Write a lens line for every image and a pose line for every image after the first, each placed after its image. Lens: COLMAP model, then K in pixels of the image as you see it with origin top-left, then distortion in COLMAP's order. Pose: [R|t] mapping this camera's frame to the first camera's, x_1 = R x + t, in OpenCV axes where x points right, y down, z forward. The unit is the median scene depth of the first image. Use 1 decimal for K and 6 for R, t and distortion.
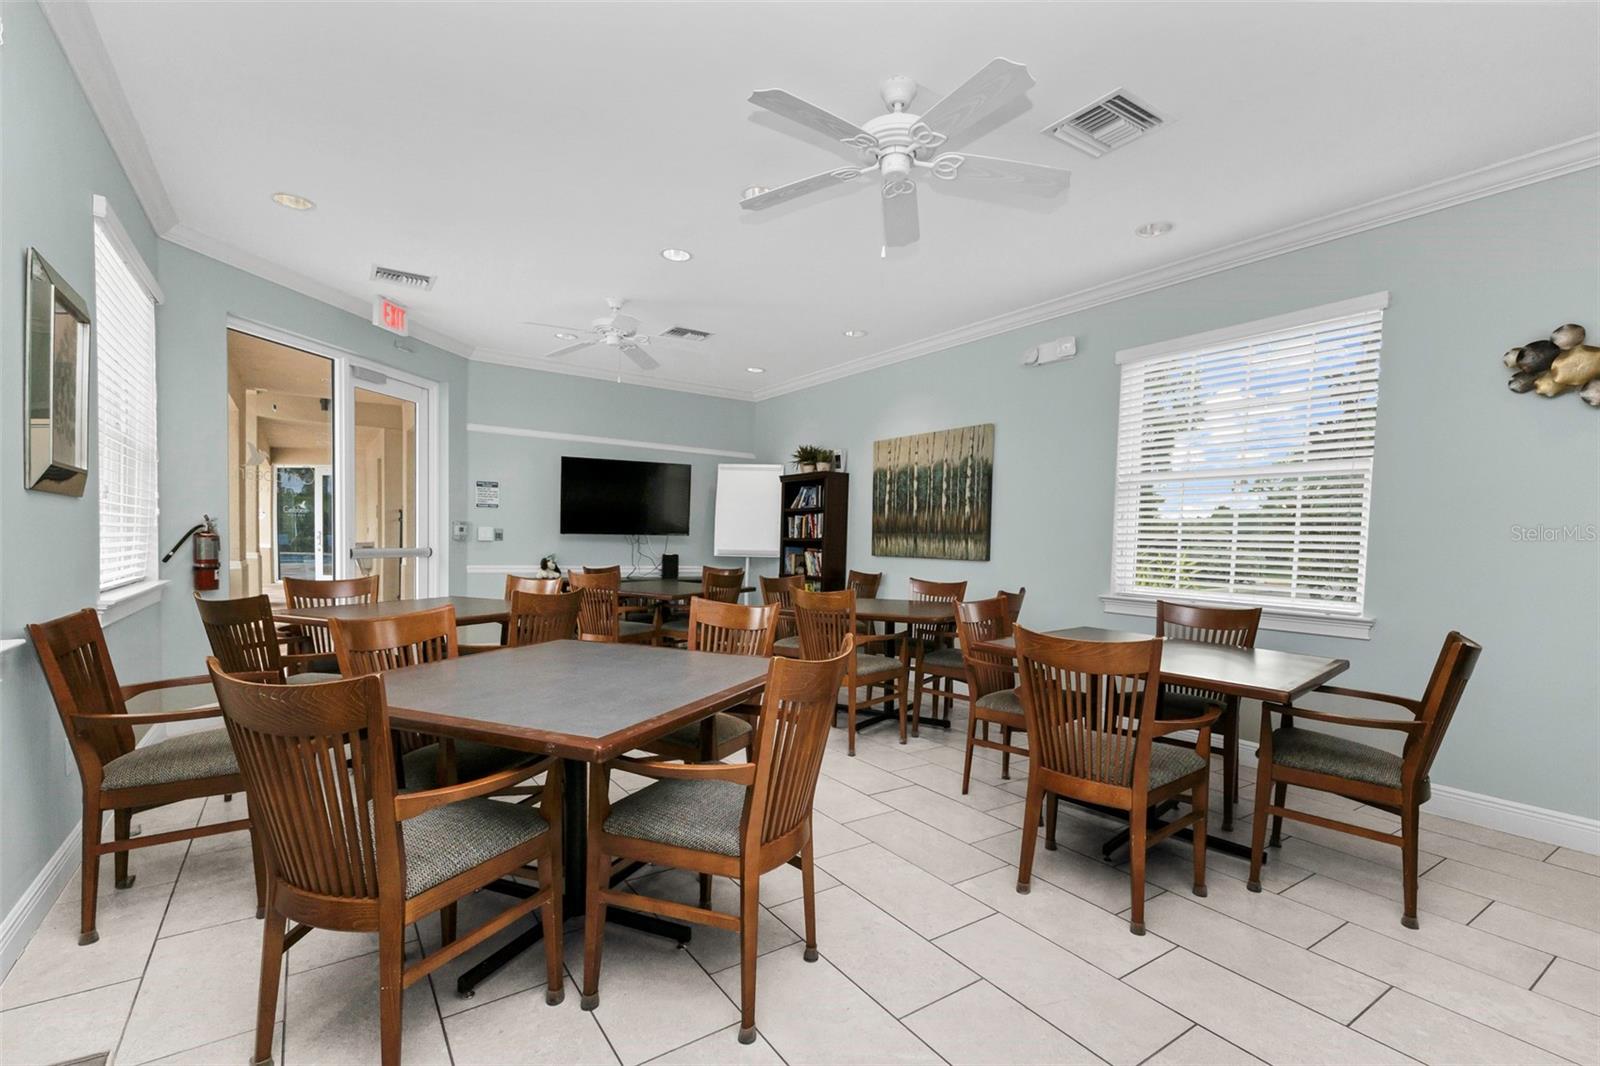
lens RADIAL K [[694.9, 0, 809.7], [0, 694.9, 533.6], [0, 0, 1]] dist [0.001245, 0.000212]
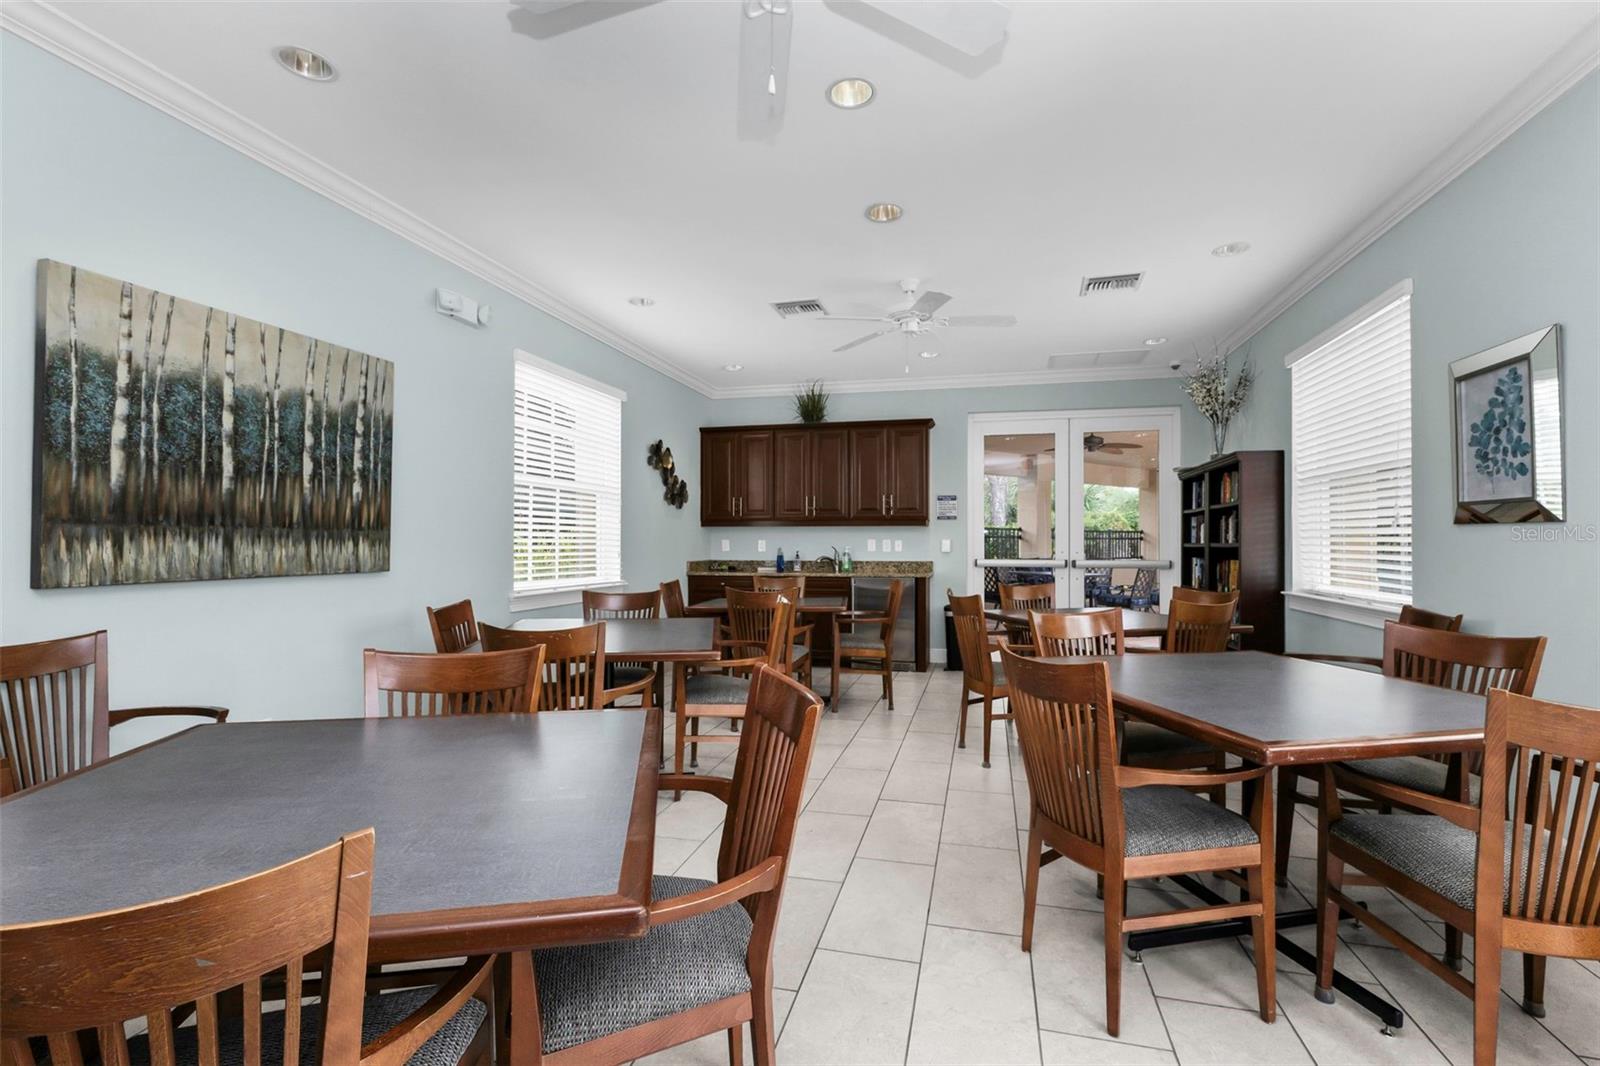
lens RADIAL K [[694.9, 0, 809.7], [0, 694.9, 533.6], [0, 0, 1]] dist [0.001245, 0.000212]
pose [[-0.640523, 0.002308, 0.767935, -0.464375], [-0.002154, 0.999986, -0.004802, 0.005631], [-0.767936, -0.004729, -0.640509, 1.039742]]
